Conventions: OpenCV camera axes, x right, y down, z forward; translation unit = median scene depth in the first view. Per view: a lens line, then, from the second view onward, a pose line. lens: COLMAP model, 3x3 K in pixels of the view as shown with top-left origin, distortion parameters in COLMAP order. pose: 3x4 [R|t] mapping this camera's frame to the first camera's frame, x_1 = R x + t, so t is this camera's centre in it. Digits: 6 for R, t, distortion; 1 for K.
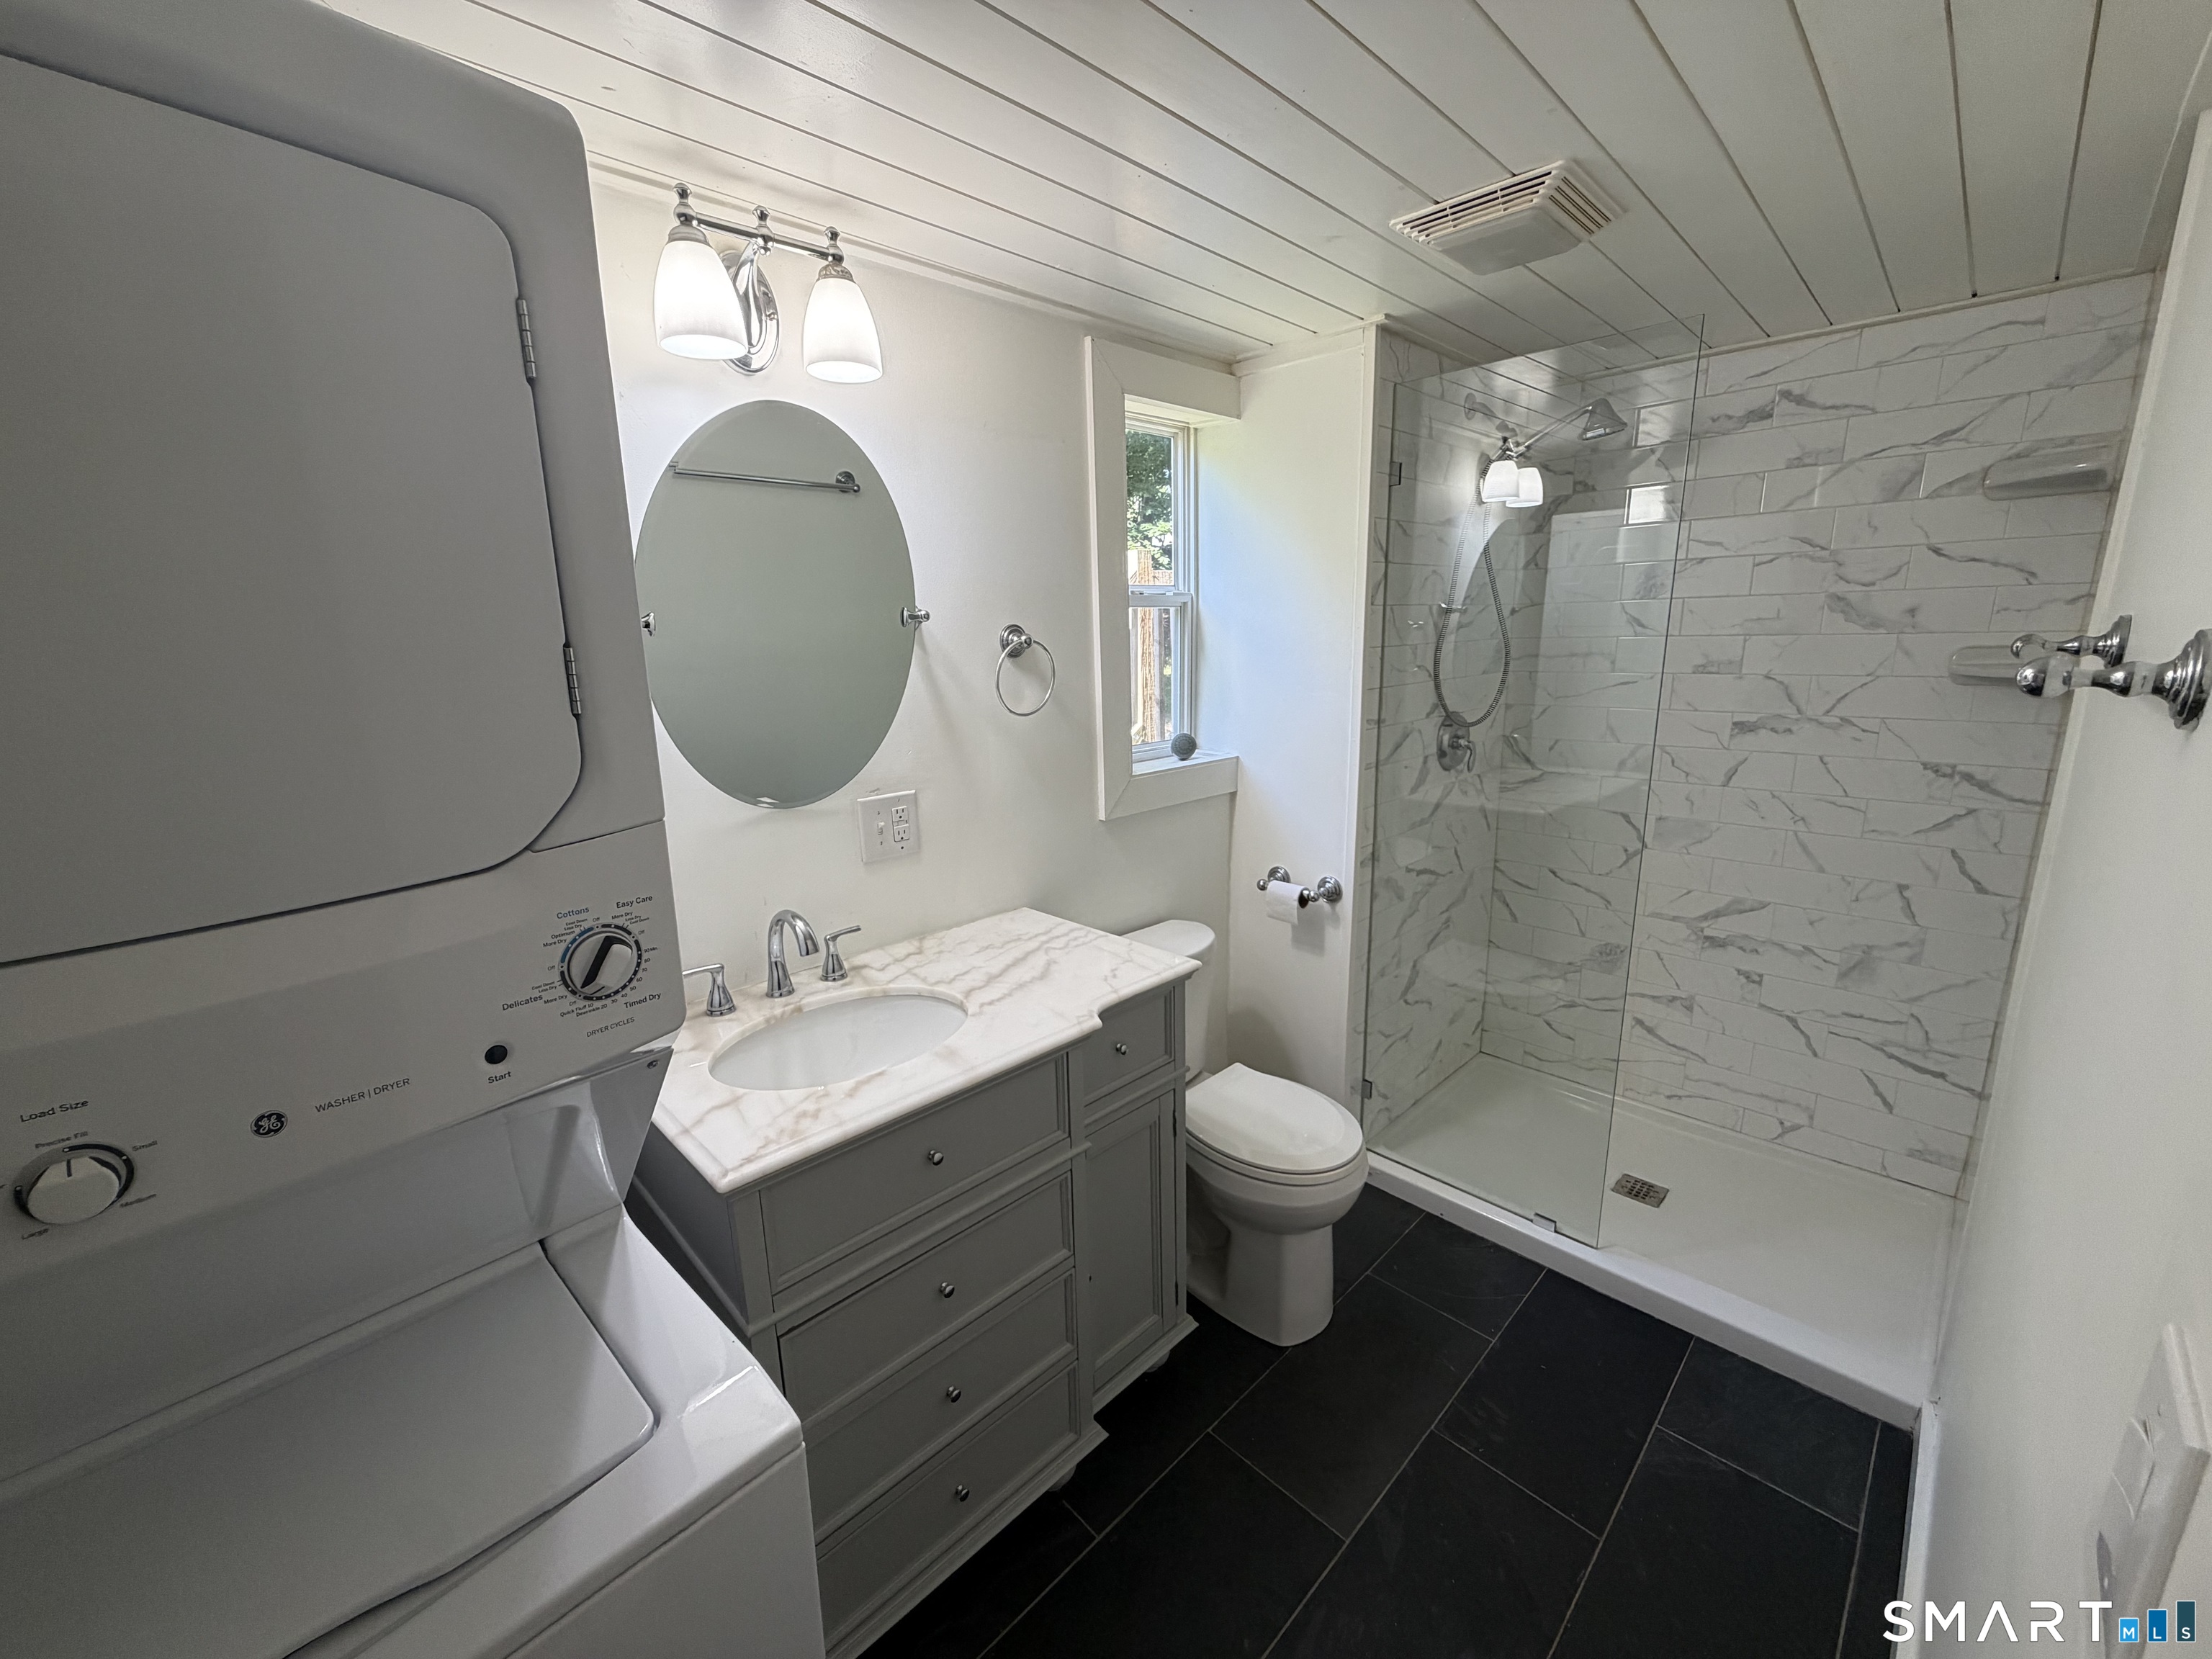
lens RADIAL K [[883.4, 0, 1104.5], [0, 883.4, 832.9], [0, 0, 1]] dist [0.001360, -0.000240]
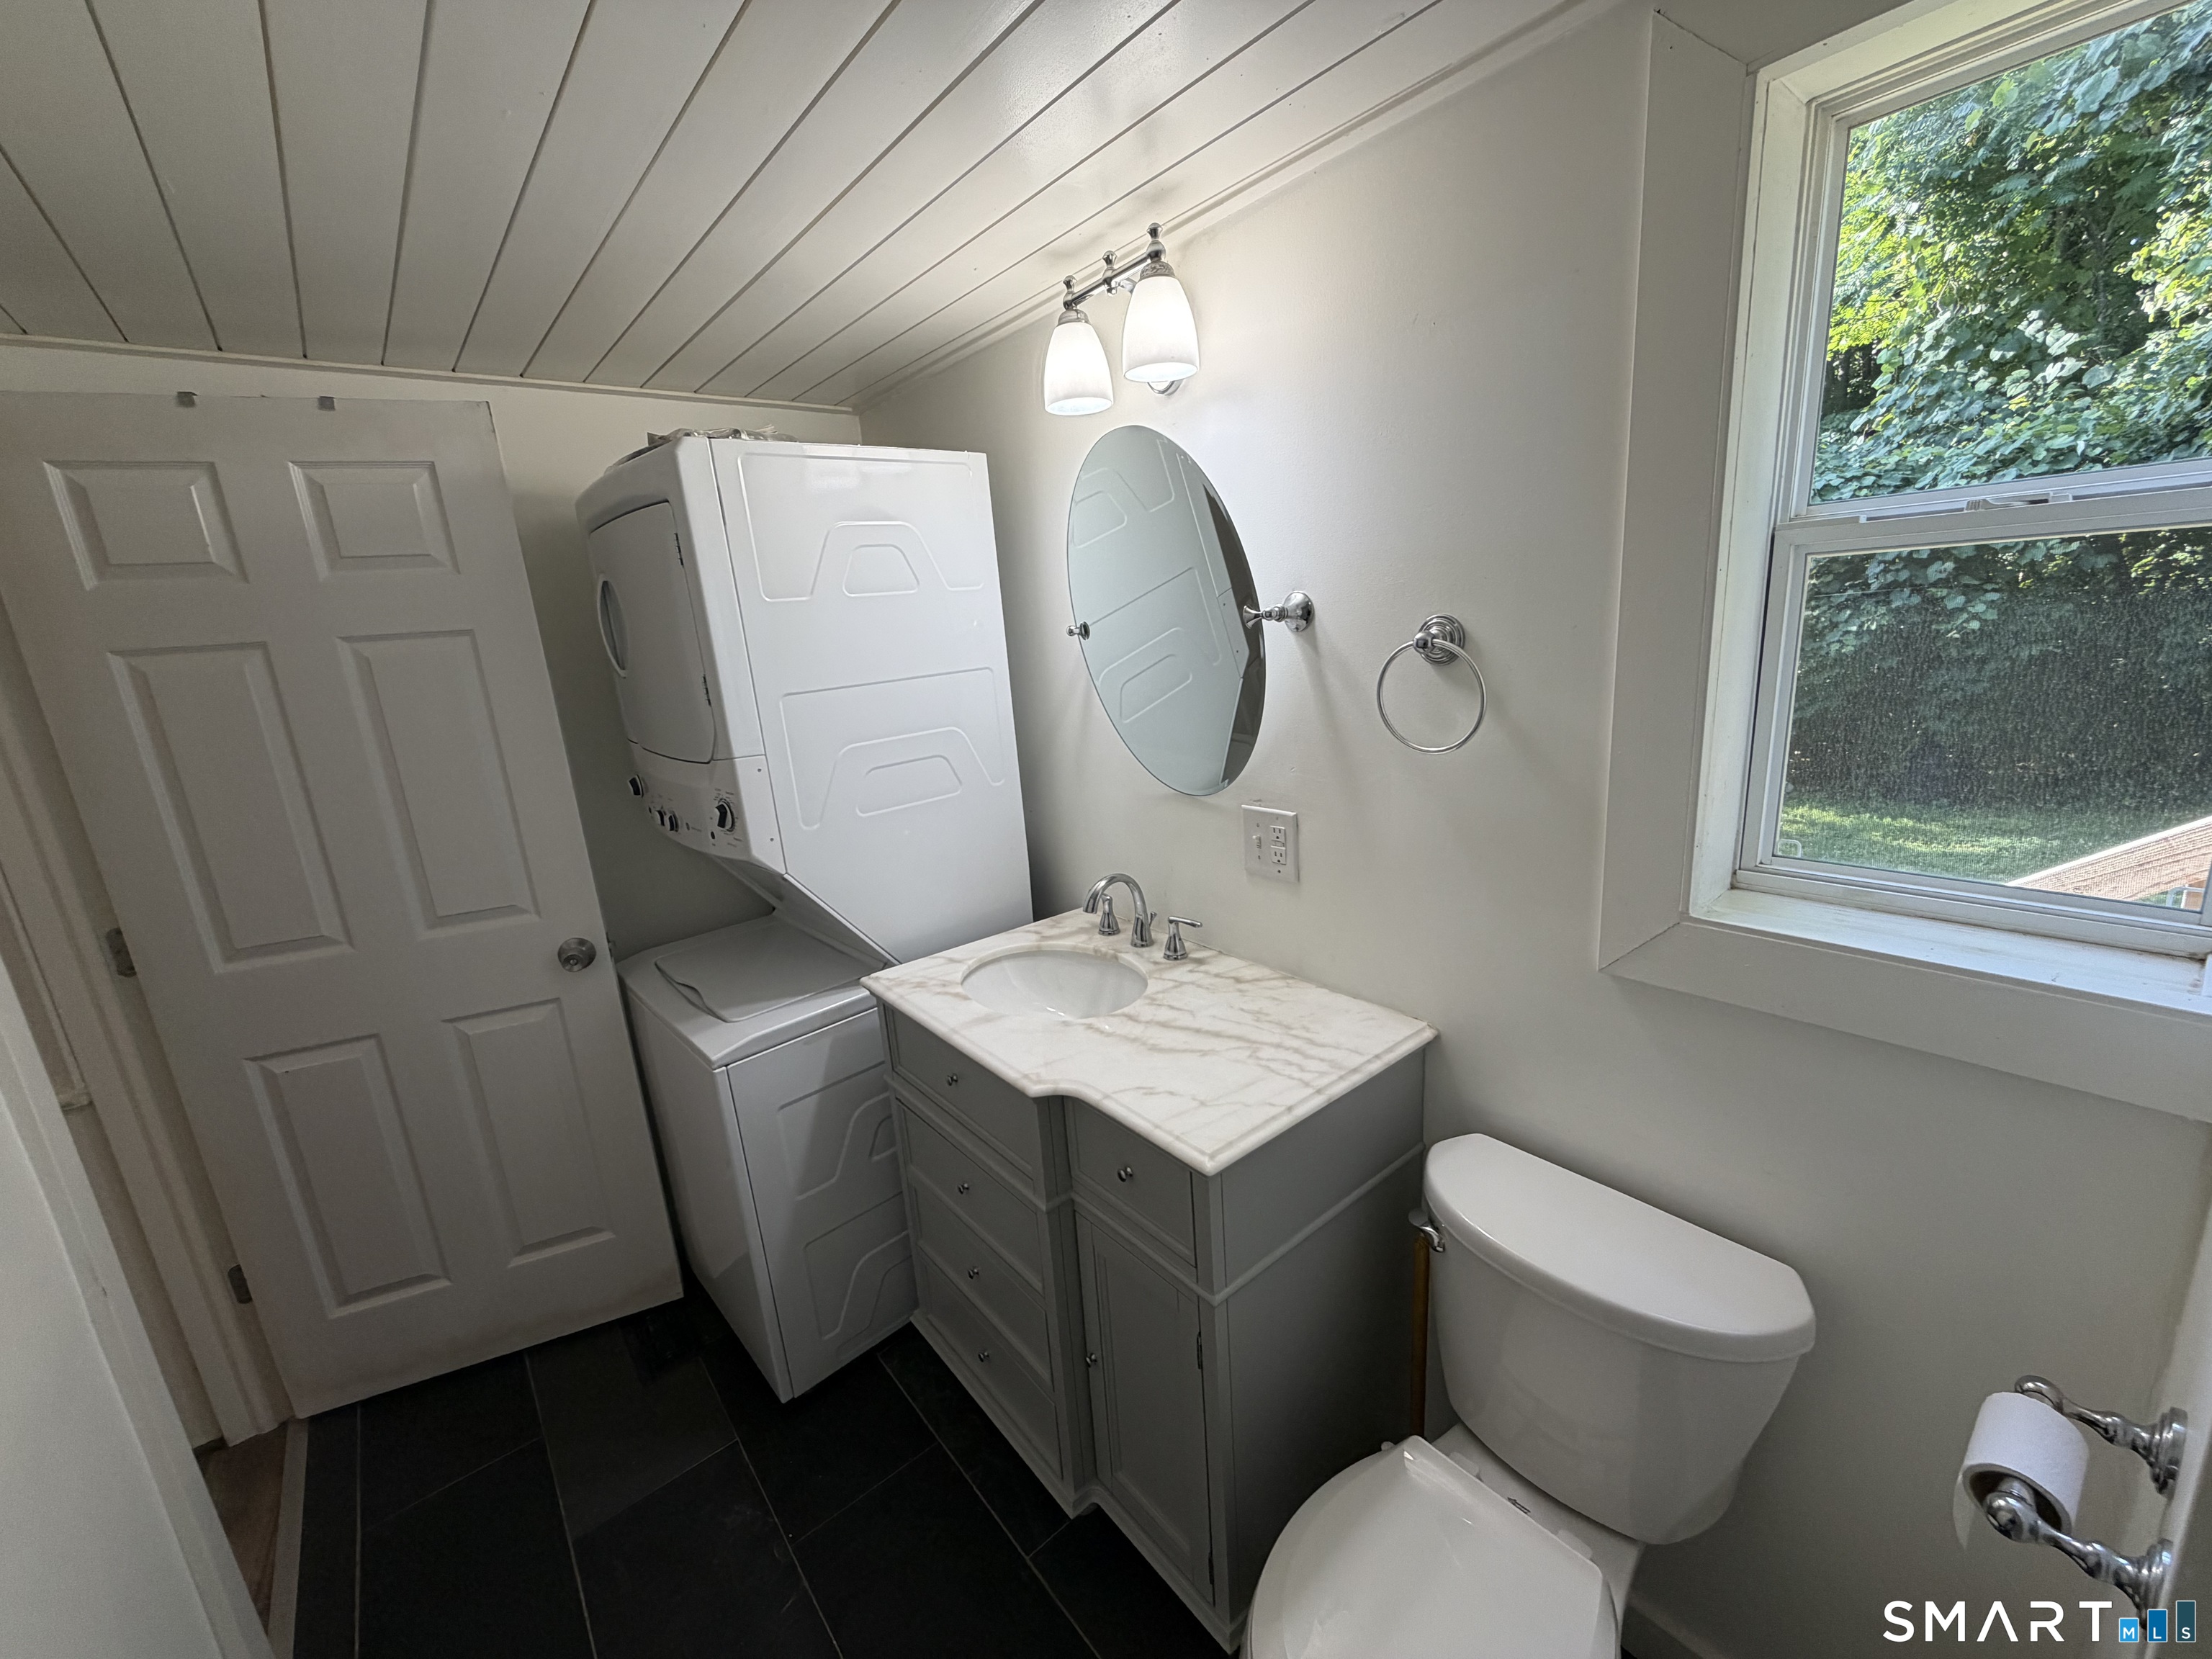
lens RADIAL K [[883.4, 0, 1104.5], [0, 883.4, 832.9], [0, 0, 1]] dist [0.001360, -0.000240]
pose [[-0.084374, 0.267651, -0.959815, 0.659650], [-0.151075, 0.948678, 0.277825, -0.251560], [0.984915, 0.168445, -0.039608, 0.891362]]
